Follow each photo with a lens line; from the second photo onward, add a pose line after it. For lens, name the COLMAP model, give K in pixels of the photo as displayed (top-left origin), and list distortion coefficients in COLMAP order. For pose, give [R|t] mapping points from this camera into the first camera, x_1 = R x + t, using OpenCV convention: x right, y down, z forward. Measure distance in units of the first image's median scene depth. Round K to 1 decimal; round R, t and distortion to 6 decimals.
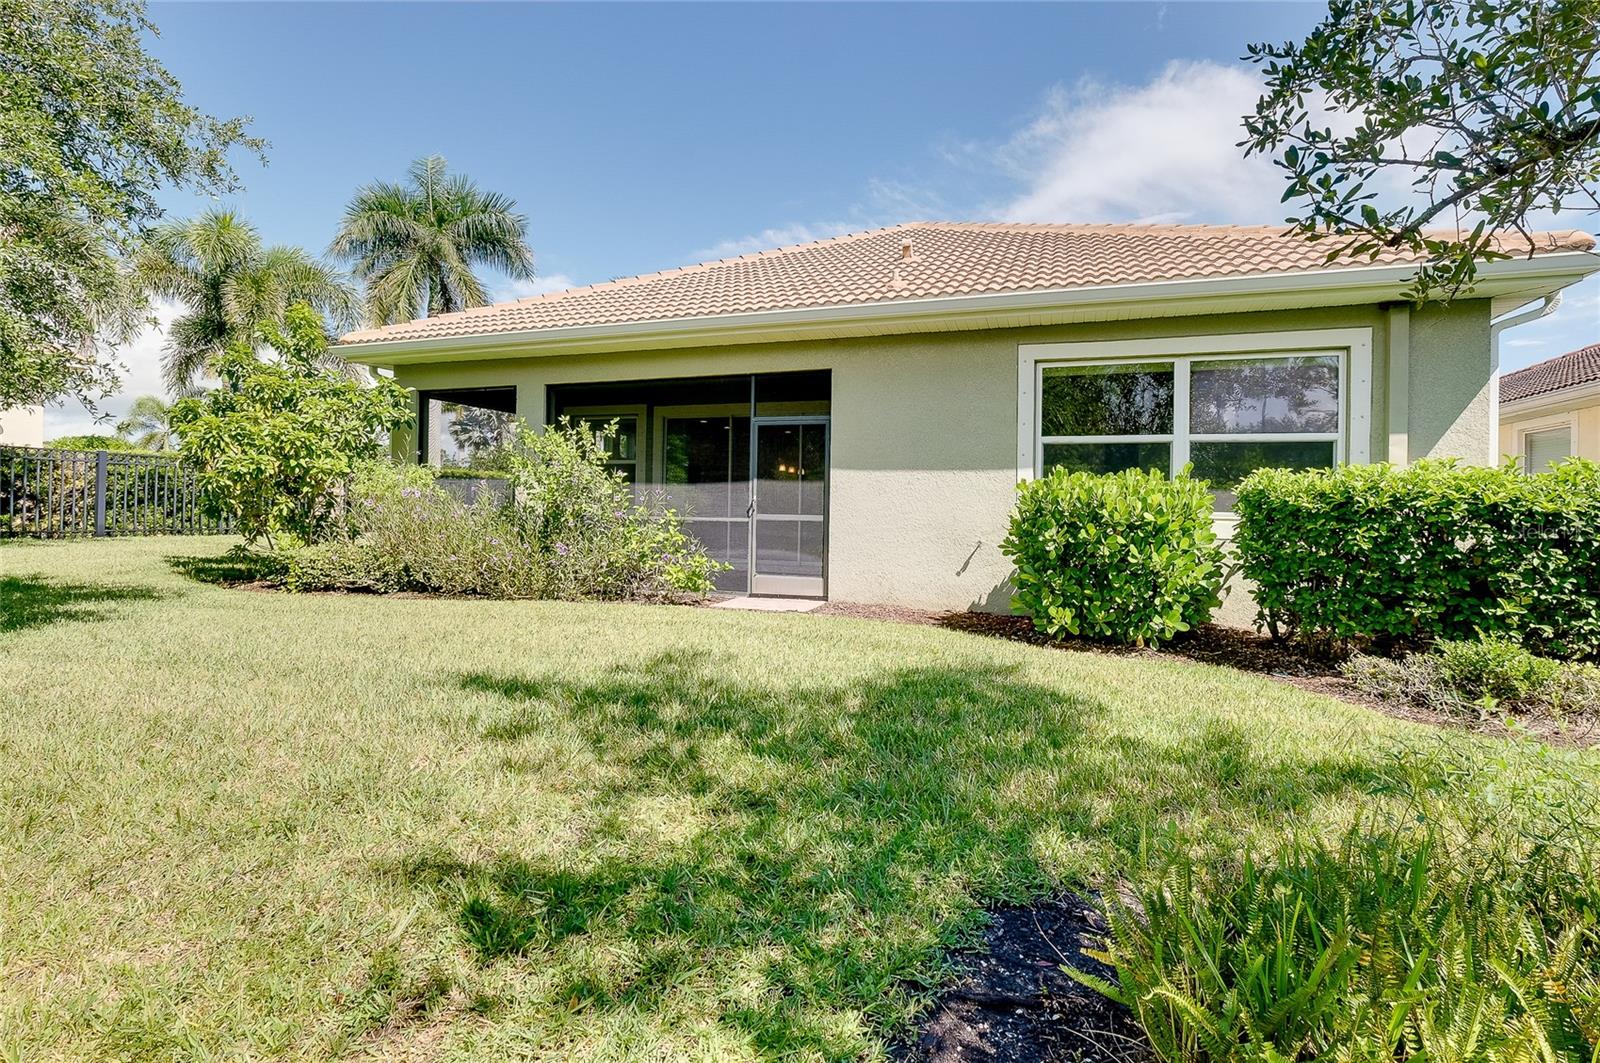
lens RADIAL K [[728.7, 0, 800.0], [0, 728.7, 531.5], [0, 0, 1]] dist [0.001633, 0.000139]
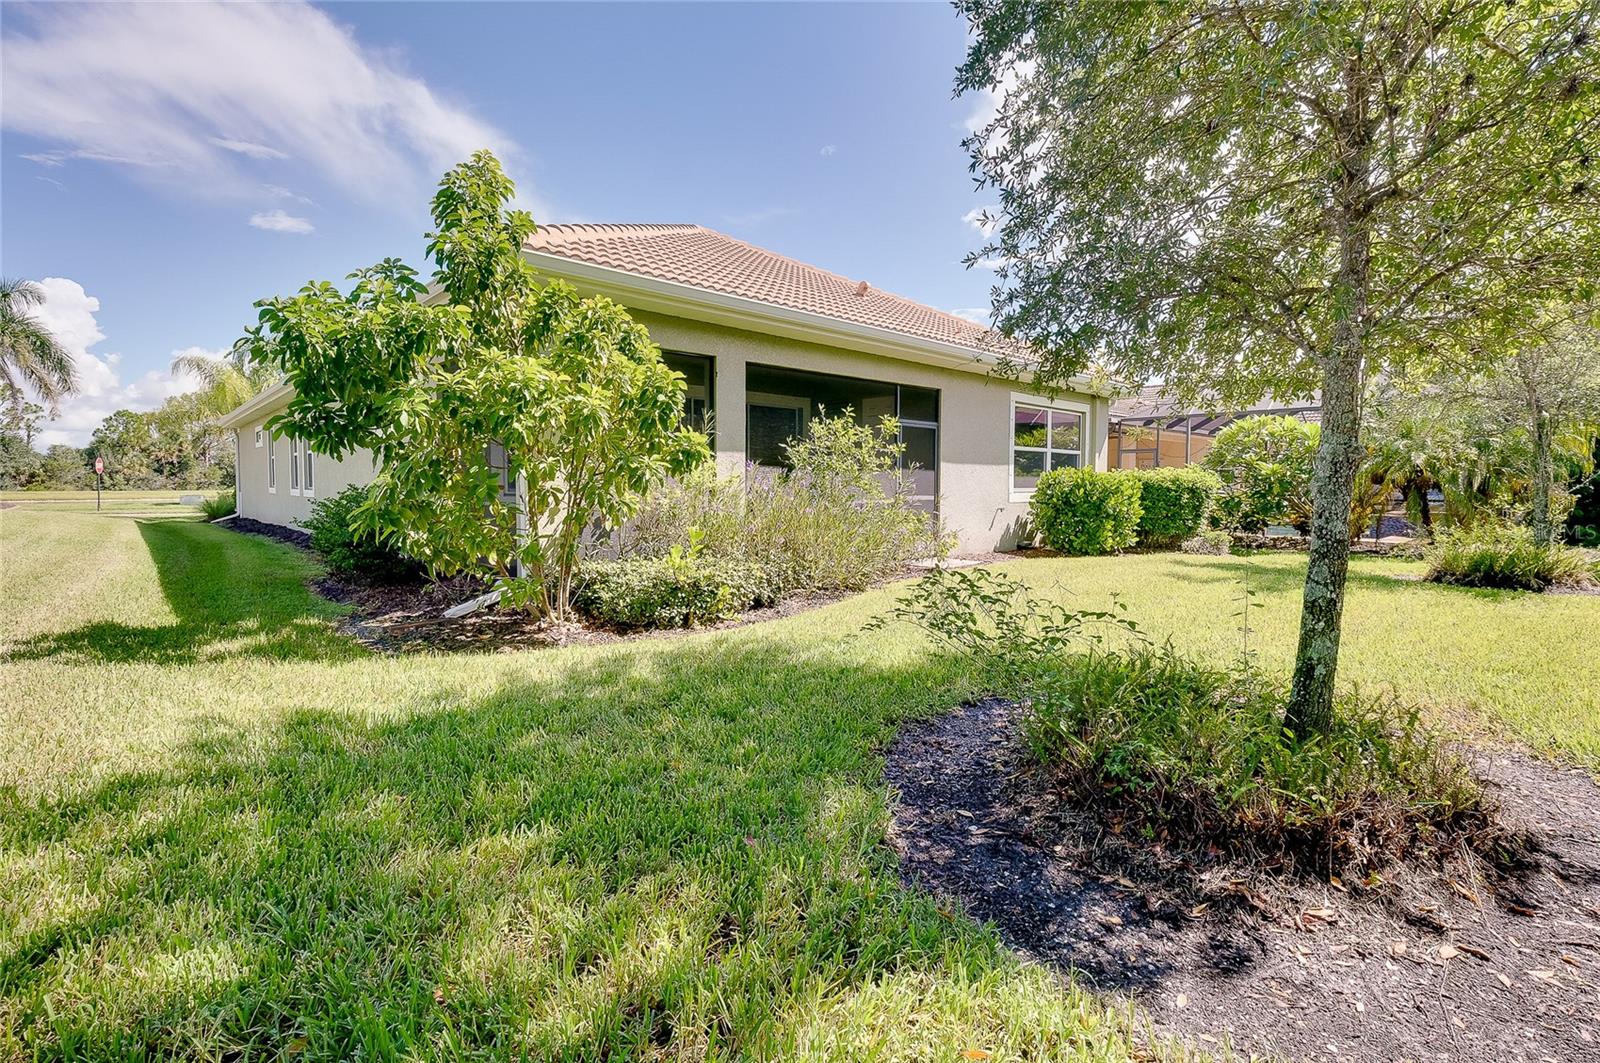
lens RADIAL K [[728.7, 0, 800.0], [0, 728.7, 531.5], [0, 0, 1]] dist [0.001633, 0.000139]
pose [[0.494470, -0.075917, 0.865873, -1.300165], [0.008835, 0.996566, 0.082331, -0.070484], [-0.869150, -0.033060, 0.493442, 0.539441]]
